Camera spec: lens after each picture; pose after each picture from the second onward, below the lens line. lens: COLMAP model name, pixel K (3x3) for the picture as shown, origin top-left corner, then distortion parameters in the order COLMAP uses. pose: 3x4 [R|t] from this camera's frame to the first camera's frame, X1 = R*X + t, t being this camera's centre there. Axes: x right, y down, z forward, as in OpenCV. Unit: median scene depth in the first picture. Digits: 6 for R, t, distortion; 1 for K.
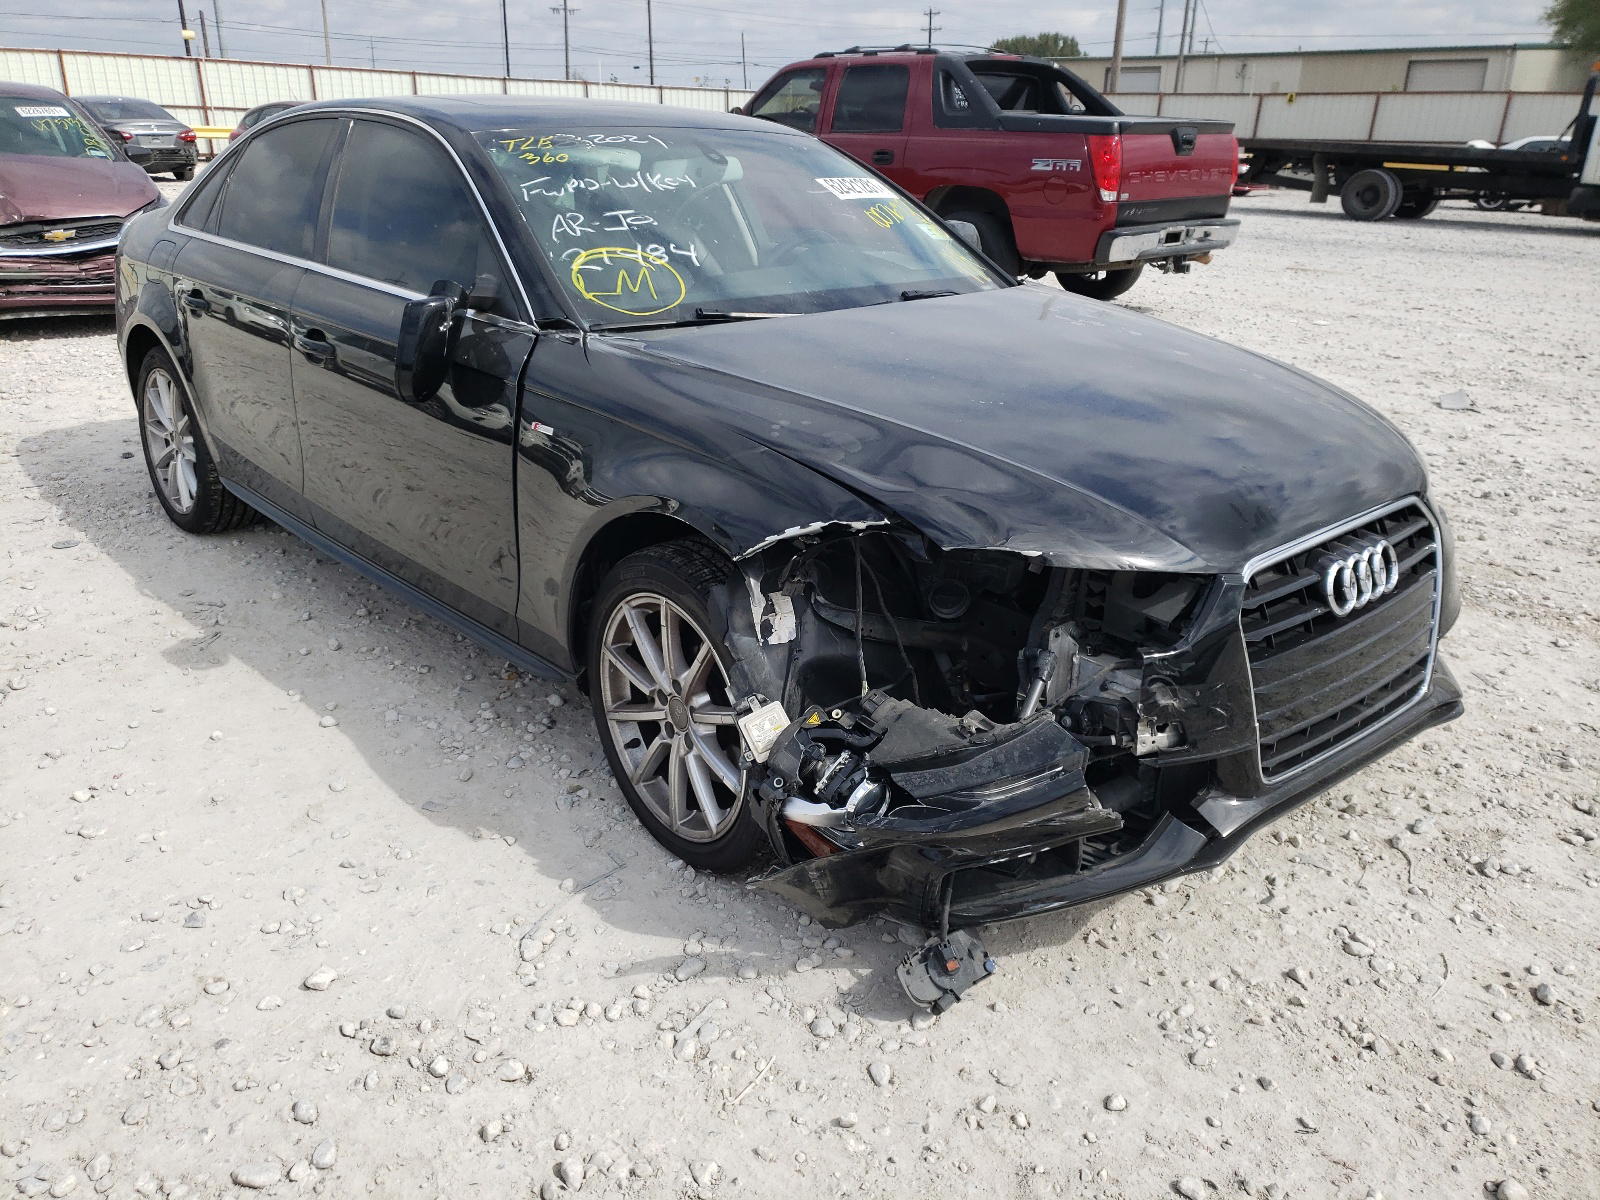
lens RADIAL K [[1212.7, 0, 801.2], [0, 1212.7, 544.5], [0, 0, 1]] dist [-0.015870, 0.030652]
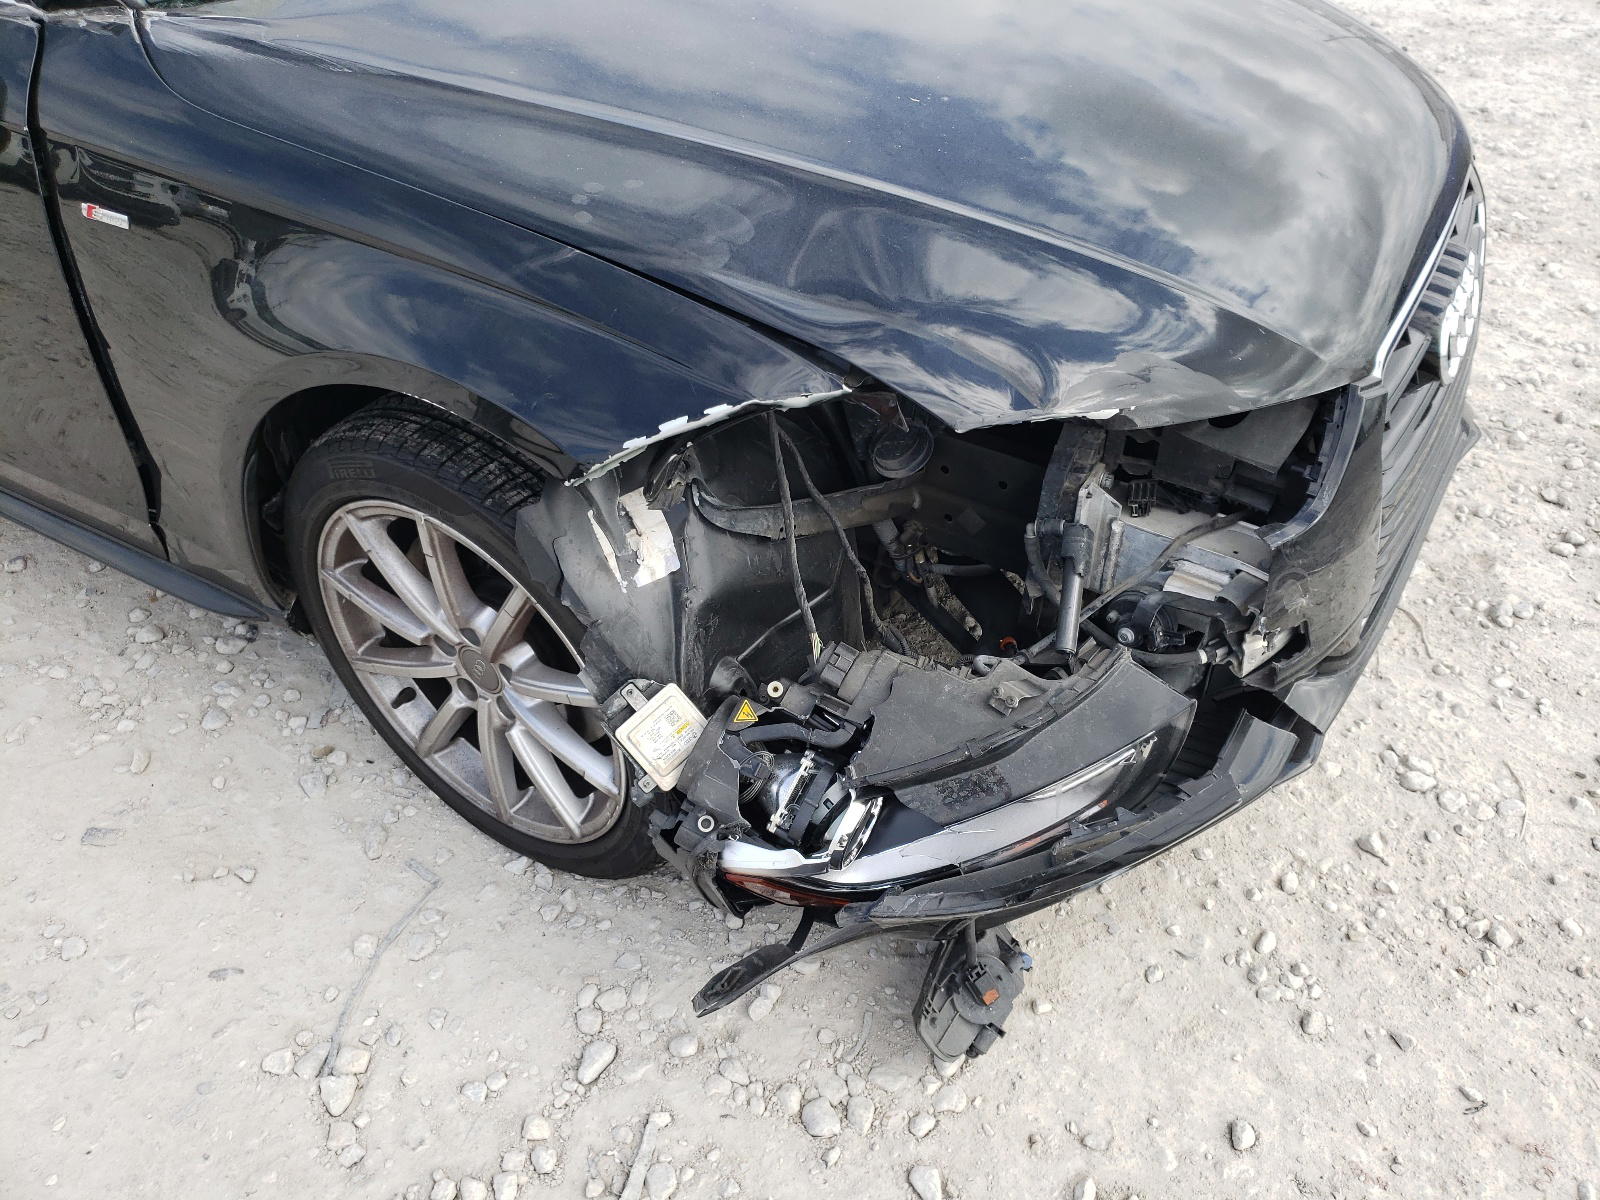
lens RADIAL K [[1212.7, 0, 801.2], [0, 1212.7, 544.5], [0, 0, 1]] dist [-0.015870, 0.030652]
pose [[0.955430, -0.192712, 0.223641, -0.078600], [0.107436, 0.932575, 0.344618, -0.134077], [-0.274975, -0.305231, 0.911714, 0.449343]]
